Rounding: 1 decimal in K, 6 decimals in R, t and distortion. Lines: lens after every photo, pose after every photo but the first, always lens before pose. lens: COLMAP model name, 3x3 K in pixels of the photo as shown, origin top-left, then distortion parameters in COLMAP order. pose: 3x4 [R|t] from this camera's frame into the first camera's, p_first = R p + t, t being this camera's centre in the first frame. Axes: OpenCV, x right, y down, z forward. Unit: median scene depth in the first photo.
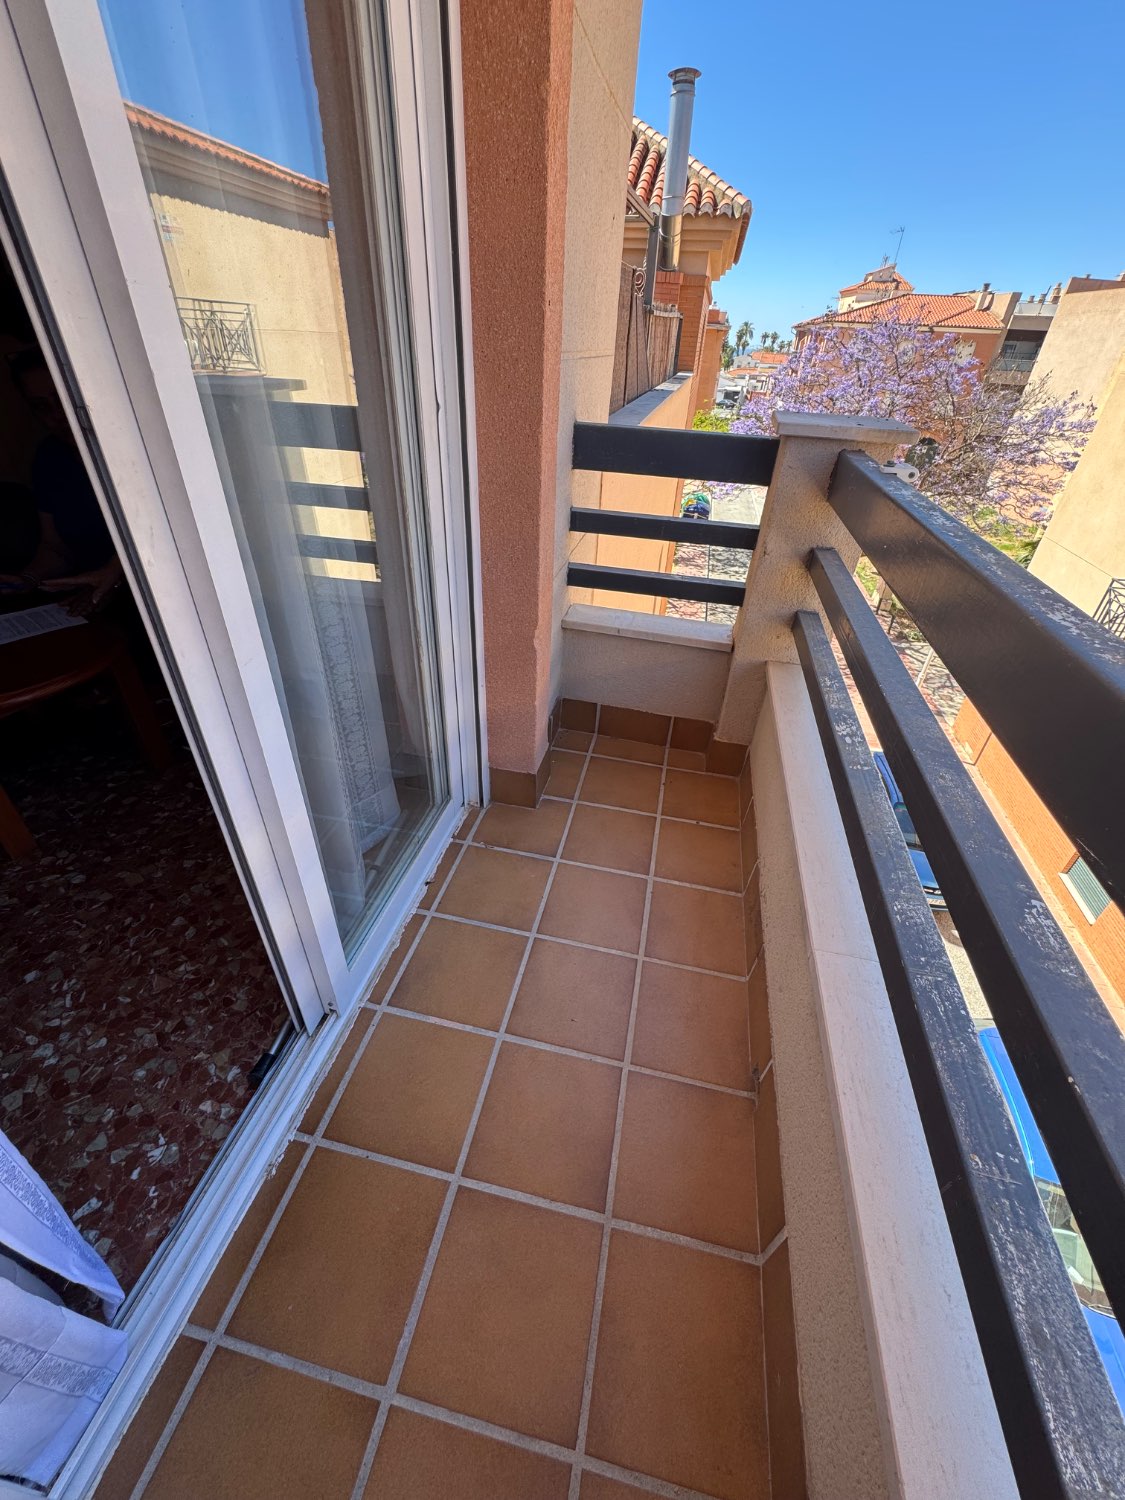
lens RADIAL K [[597.1, 0, 563.2], [0, 597.1, 754.9], [0, 0, 1]] dist [-0.004037, 0.000786]
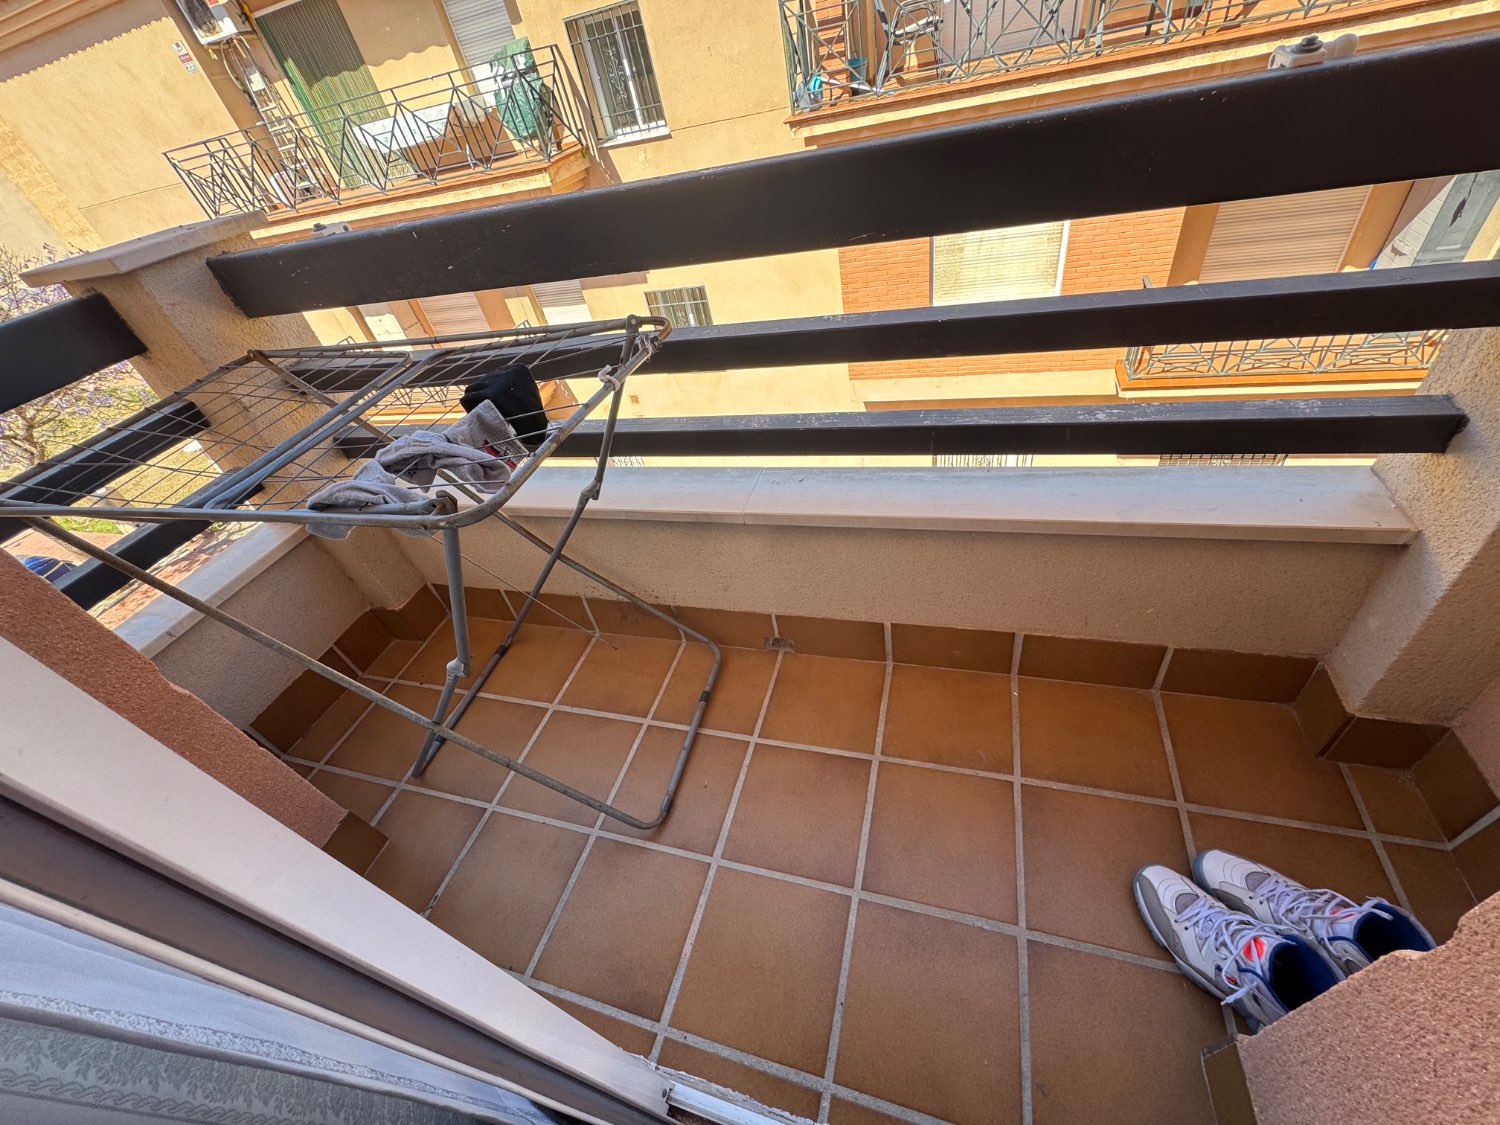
lens RADIAL K [[597.1, 0, 752.2], [0, 597.1, 561.0], [0, 0, 1]] dist [-0.004037, 0.000786]
pose [[0.064674, -0.692726, 0.718295, -0.436061], [0.711496, 0.536718, 0.453551, -0.142910], [-0.699708, 0.481731, 0.527583, 0.265296]]
